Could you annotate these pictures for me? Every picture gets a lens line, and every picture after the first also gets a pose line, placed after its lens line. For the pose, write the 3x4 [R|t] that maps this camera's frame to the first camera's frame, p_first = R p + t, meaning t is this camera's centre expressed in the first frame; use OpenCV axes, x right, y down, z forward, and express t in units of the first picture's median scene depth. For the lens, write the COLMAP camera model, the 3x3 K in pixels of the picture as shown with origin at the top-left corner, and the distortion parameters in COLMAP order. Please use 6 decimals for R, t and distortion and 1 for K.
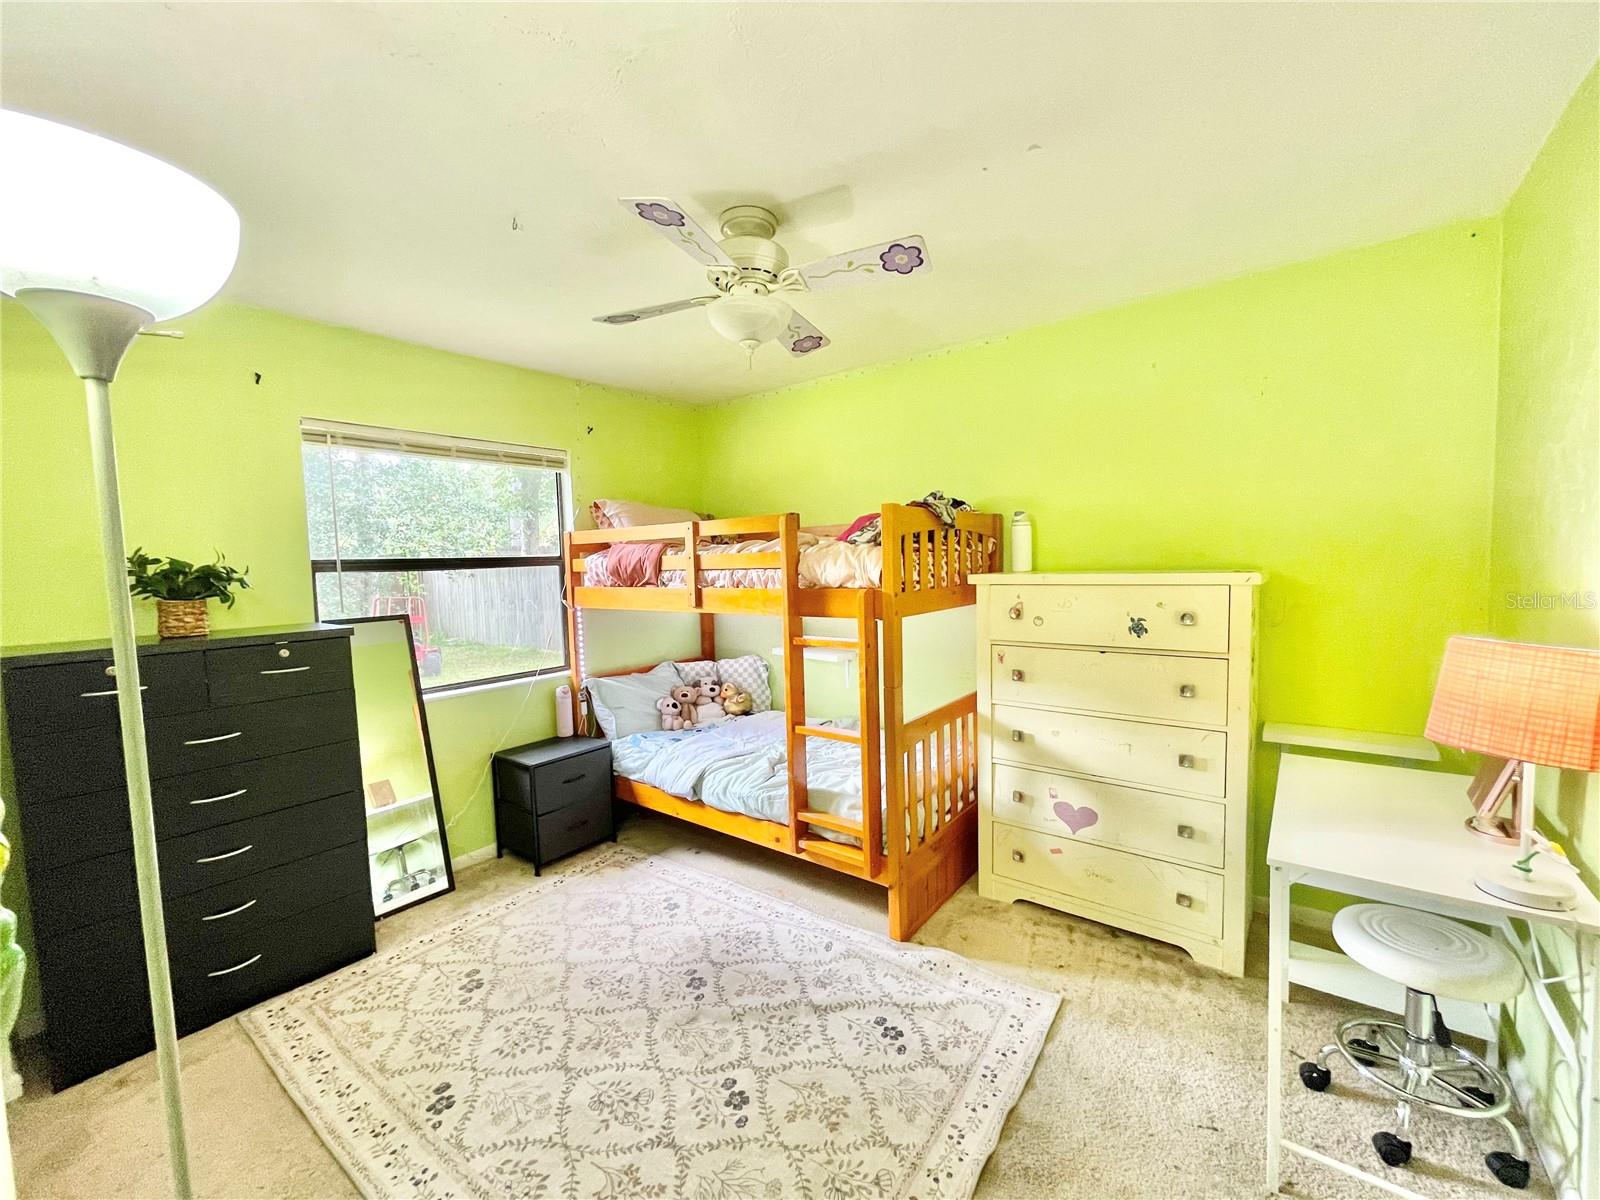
lens RADIAL K [[642.6, 0, 795.2], [0, 642.6, 595.6], [0, 0, 1]] dist [-0.006106, 0.002610]
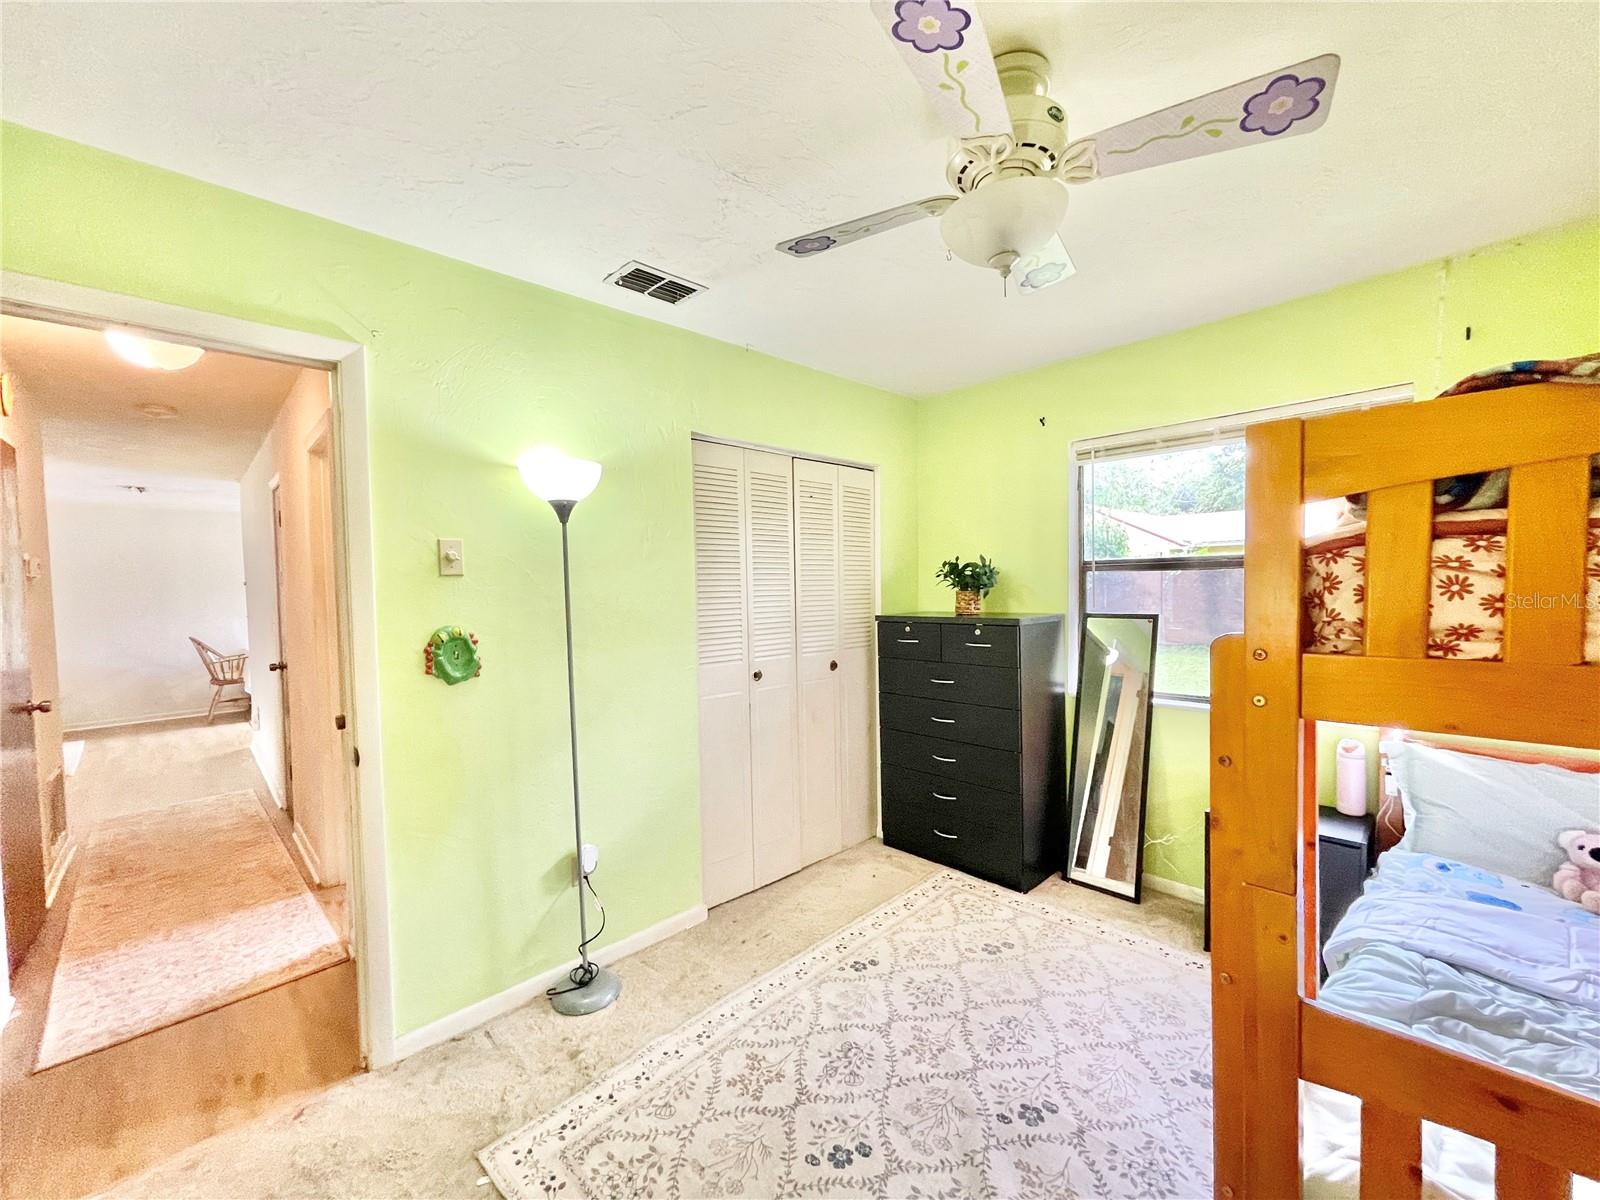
lens RADIAL K [[642.6, 0, 794.6], [0, 642.6, 612.9], [0, 0, 1]] dist [-0.006106, 0.002610]
pose [[-0.142142, 0.079025, -0.986687, 0.685716], [-0.020277, 0.996366, 0.082721, -0.065016], [0.989639, 0.031765, -0.140023, 0.921798]]
